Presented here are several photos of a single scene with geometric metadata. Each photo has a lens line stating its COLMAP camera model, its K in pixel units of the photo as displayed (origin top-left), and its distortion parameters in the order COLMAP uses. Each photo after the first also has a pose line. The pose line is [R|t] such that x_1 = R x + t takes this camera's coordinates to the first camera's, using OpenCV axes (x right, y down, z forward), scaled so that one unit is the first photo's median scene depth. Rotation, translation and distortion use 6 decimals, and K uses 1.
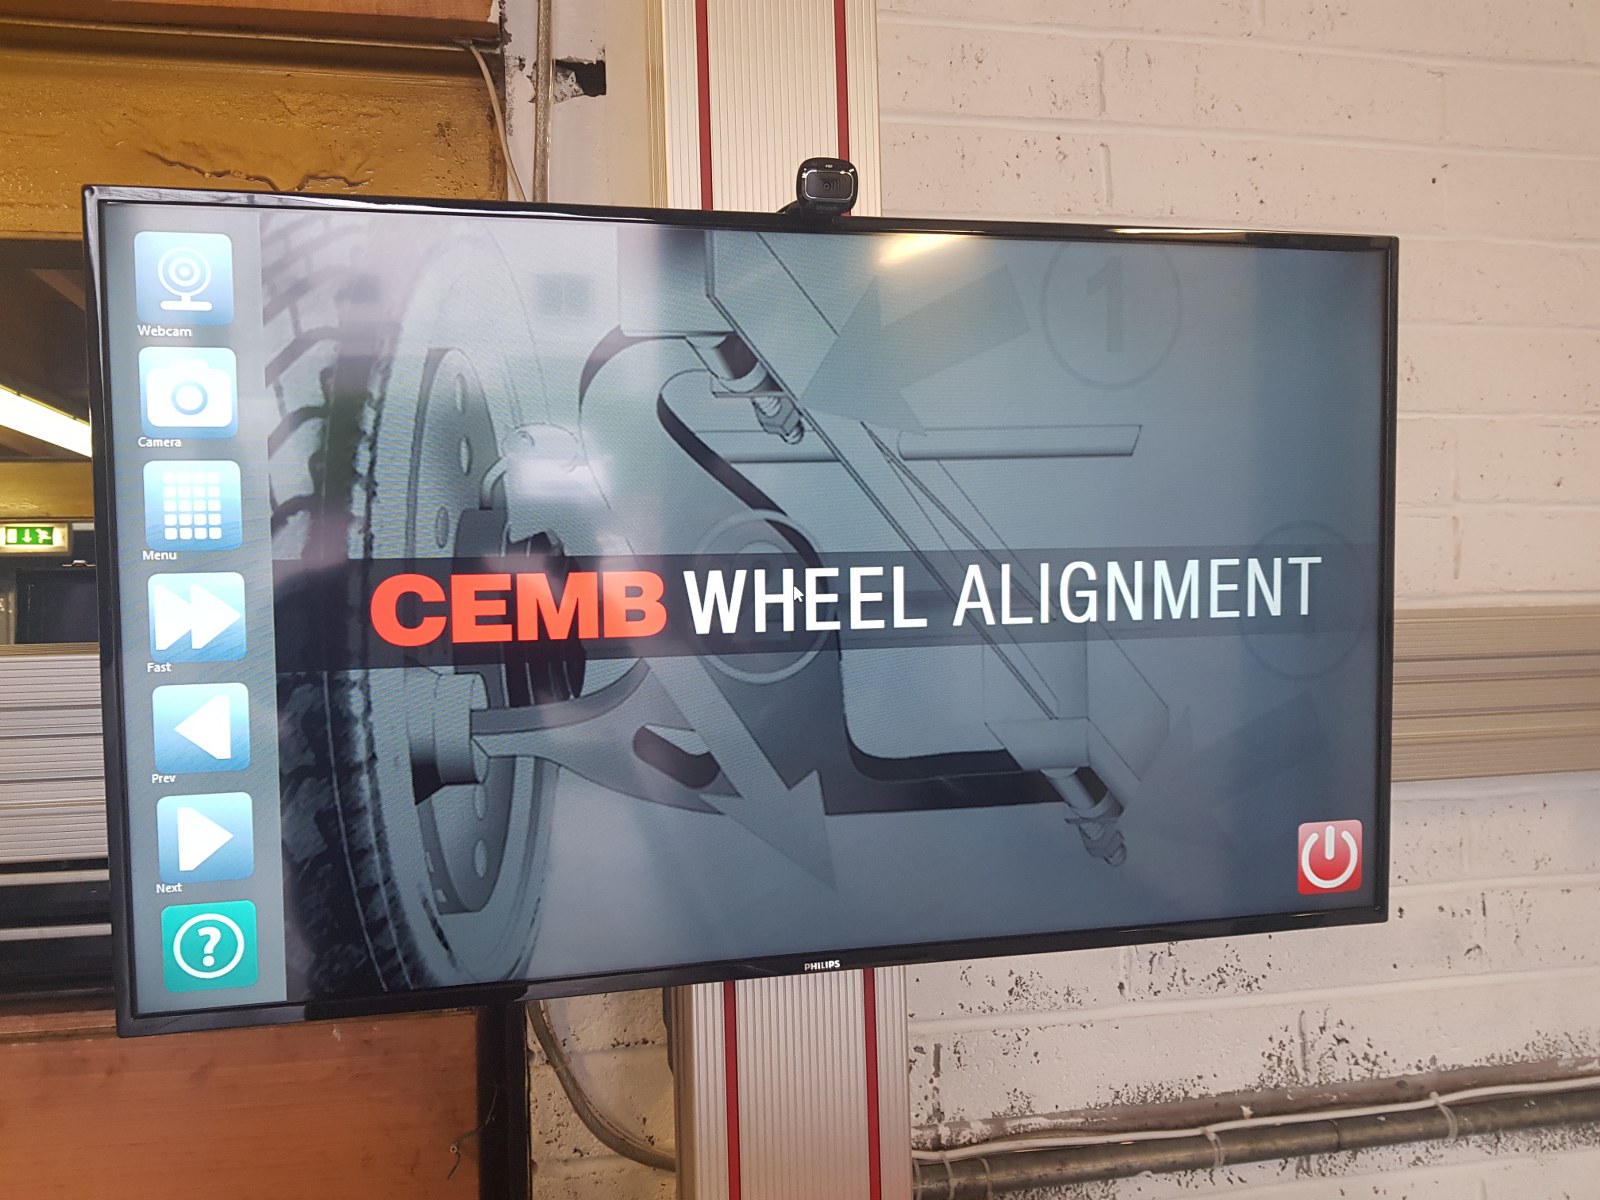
lens RADIAL K [[1265.0, 0, 771.5], [0, 1265.0, 606.8], [0, 0, 1]] dist [0.055713, -0.096461]
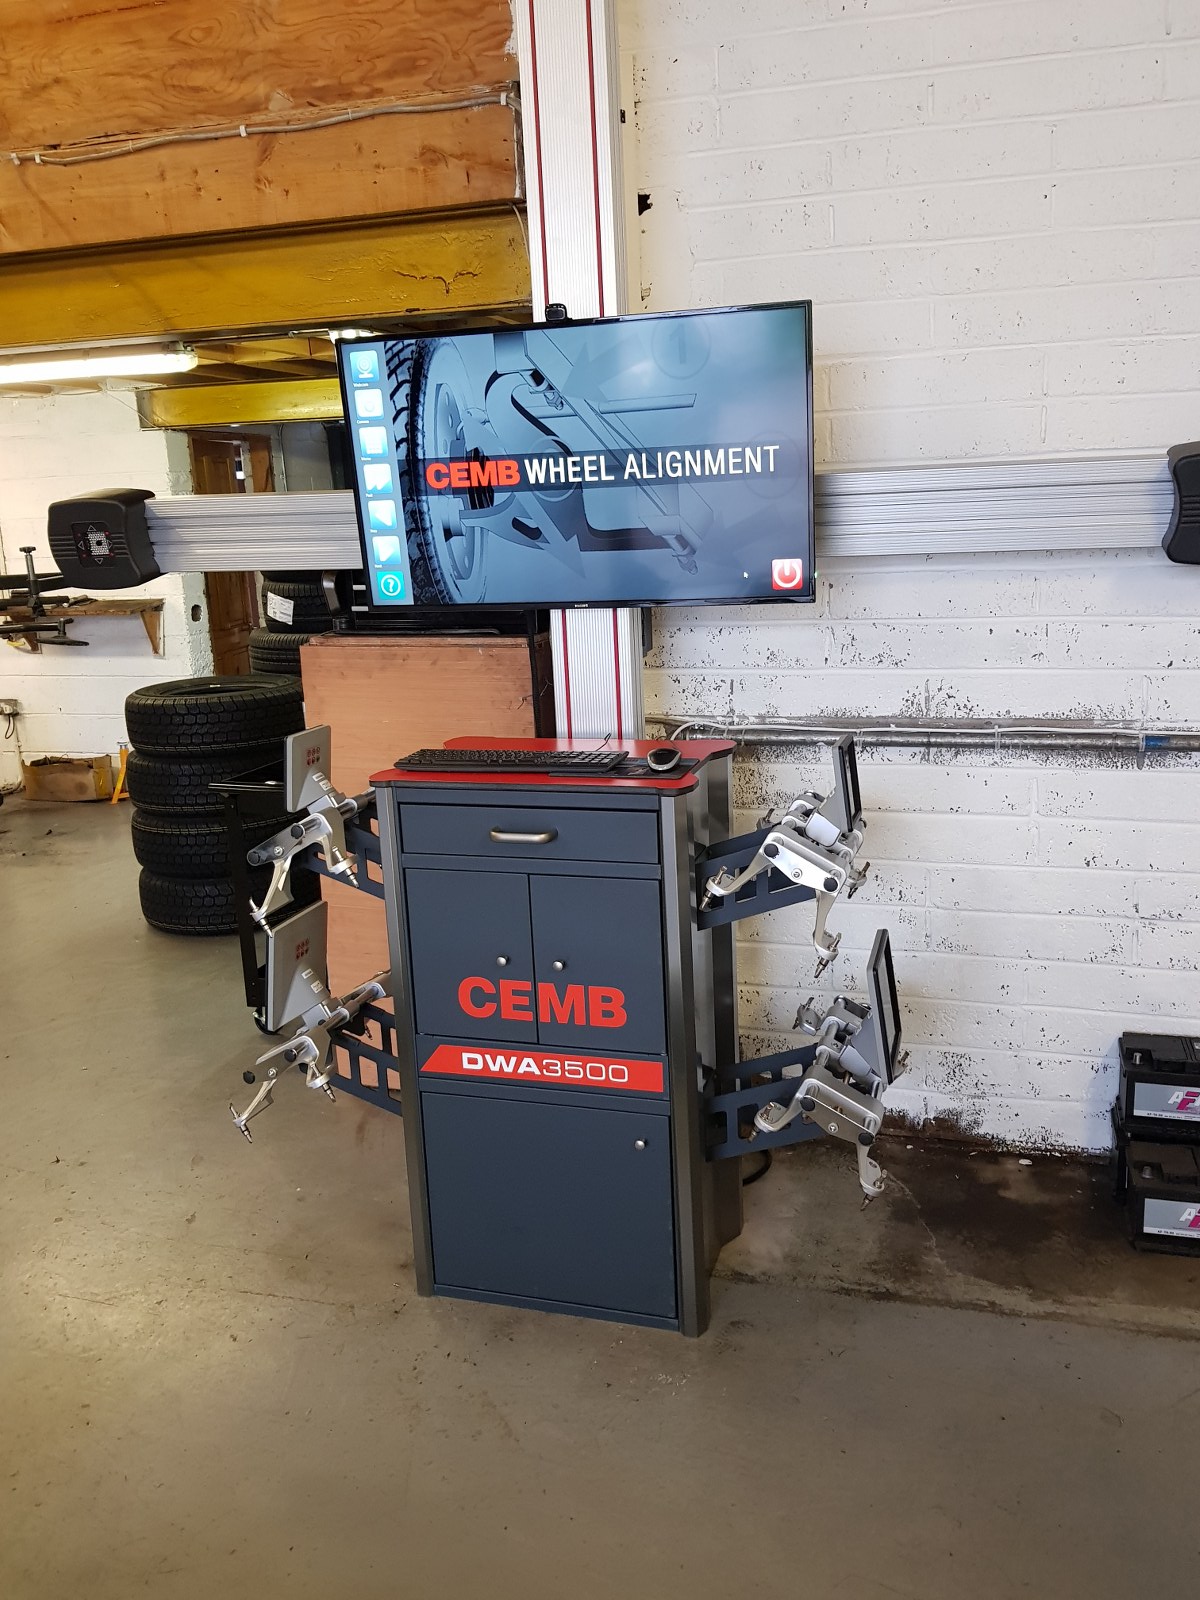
lens RADIAL K [[1280.2, 0, 617.1], [0, 1280.2, 783.7], [0, 0, 1]] dist [0.126119, -0.263512]
pose [[0.888602, 0.090568, -0.449648, 1.002638], [0.021988, 0.970774, 0.238987, -0.007115], [0.458152, -0.222251, 0.860640, -1.046907]]
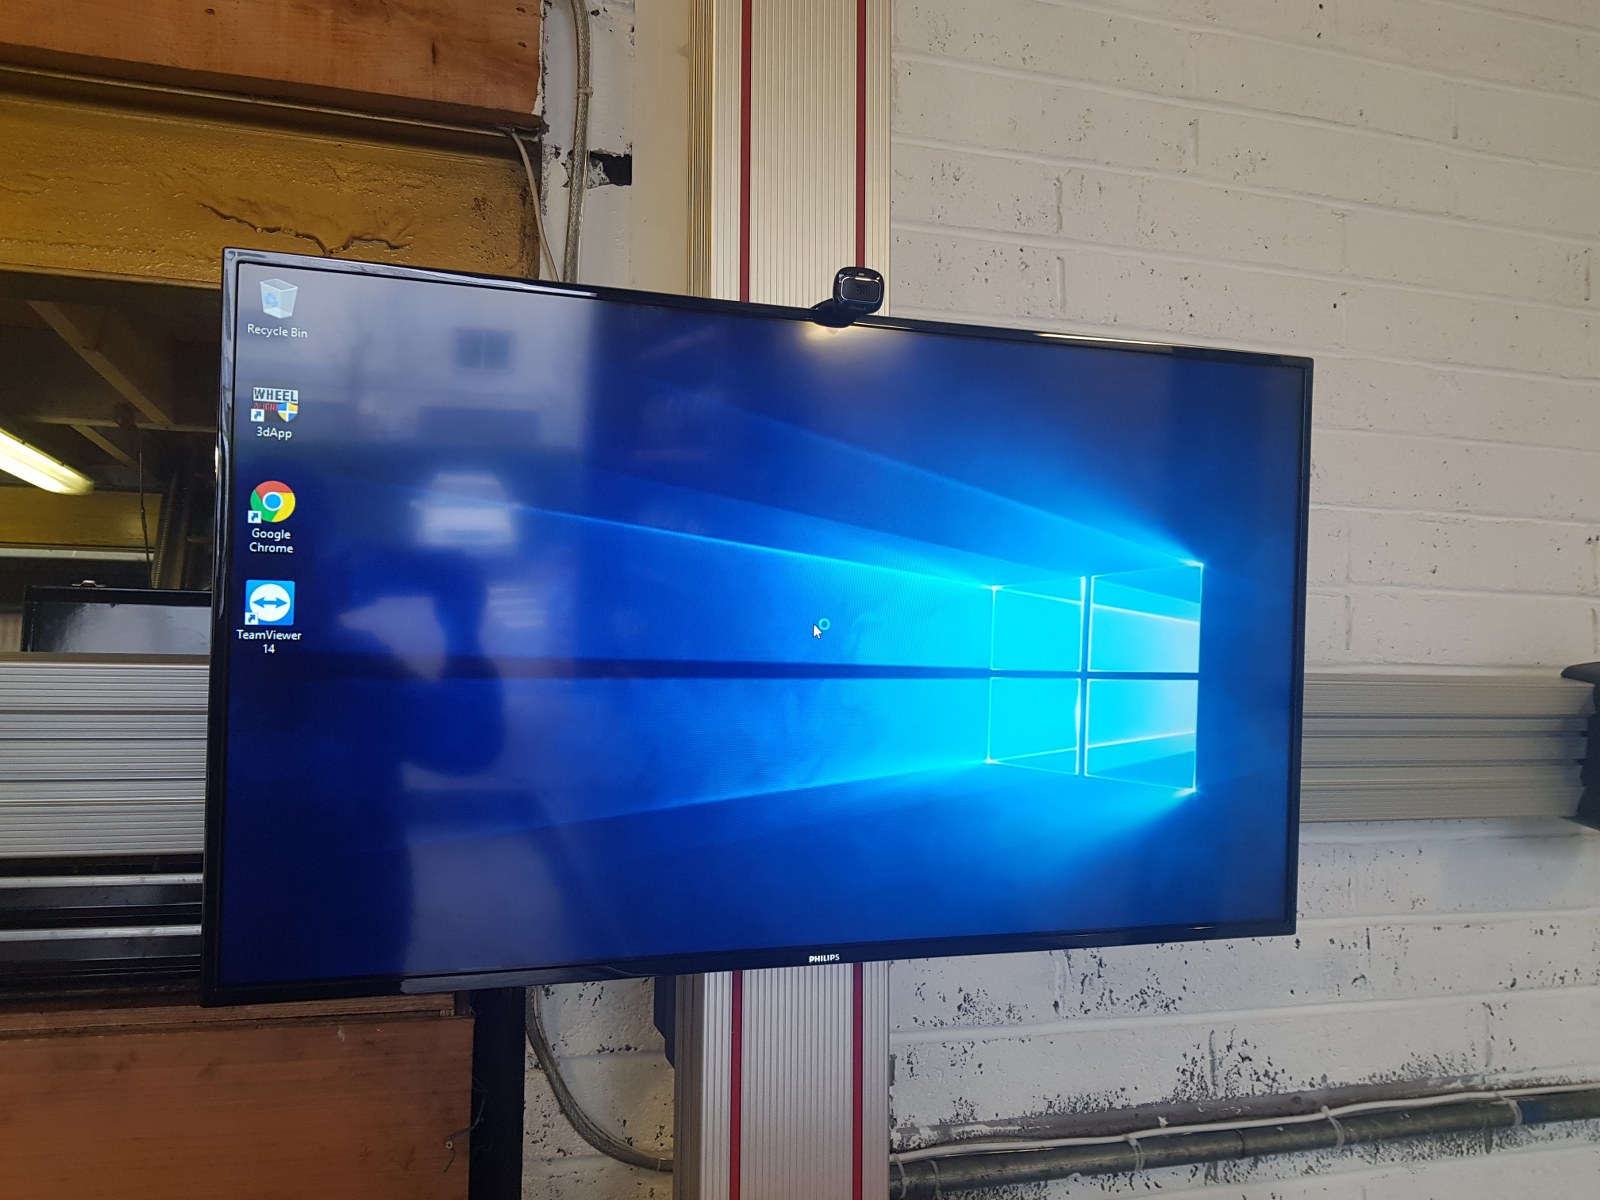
lens RADIAL K [[1270.9, 0, 800.0], [0, 1270.9, 600.0], [0, 0, 1]] dist [0.063175, -0.105631]
pose [[0.994210, 0.042750, 0.098585, -0.078712], [-0.037371, 0.997743, -0.055780, 0.018638], [-0.100747, 0.051773, 0.993564, -0.112036]]
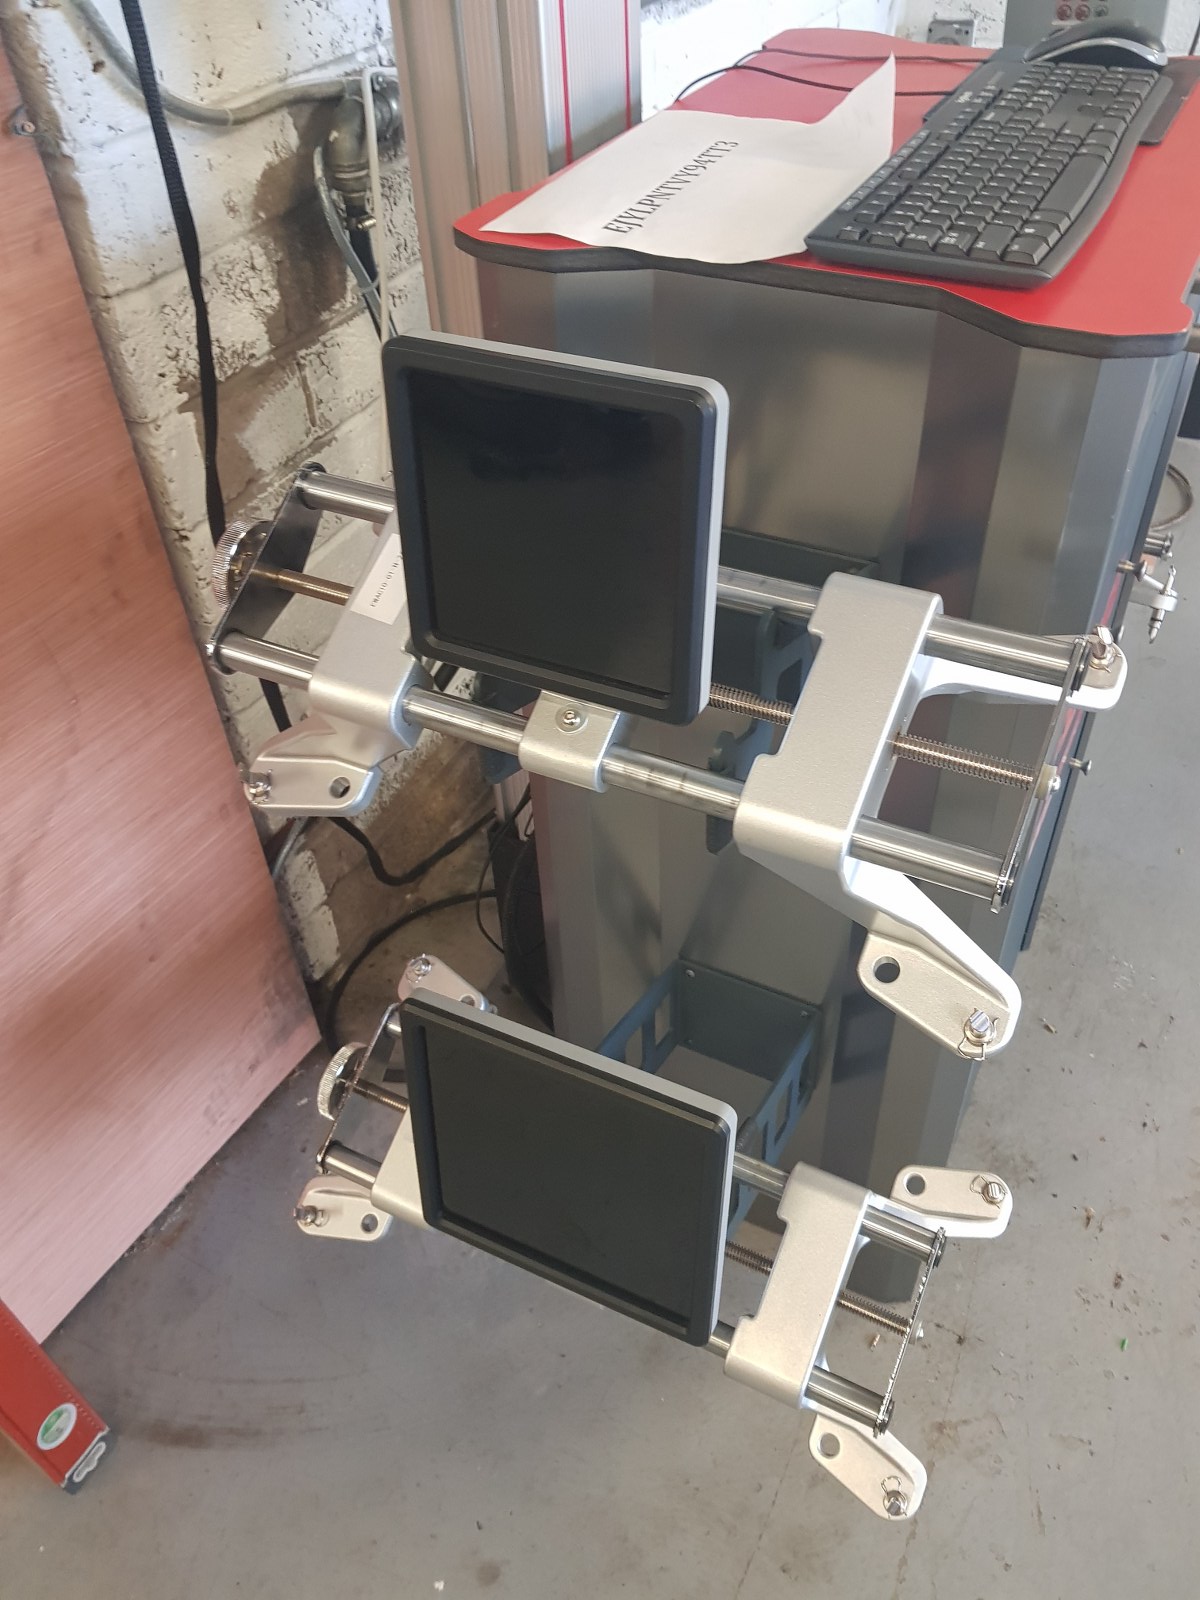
lens RADIAL K [[1265.0, 0, 600.0], [0, 1265.0, 800.0], [0, 0, 1]] dist [0.055713, -0.096461]
pose [[0.606770, -0.525303, 0.596562, -0.654793], [0.005238, 0.753134, 0.657846, 0.224230], [-0.794860, -0.396037, 0.459731, 0.236616]]
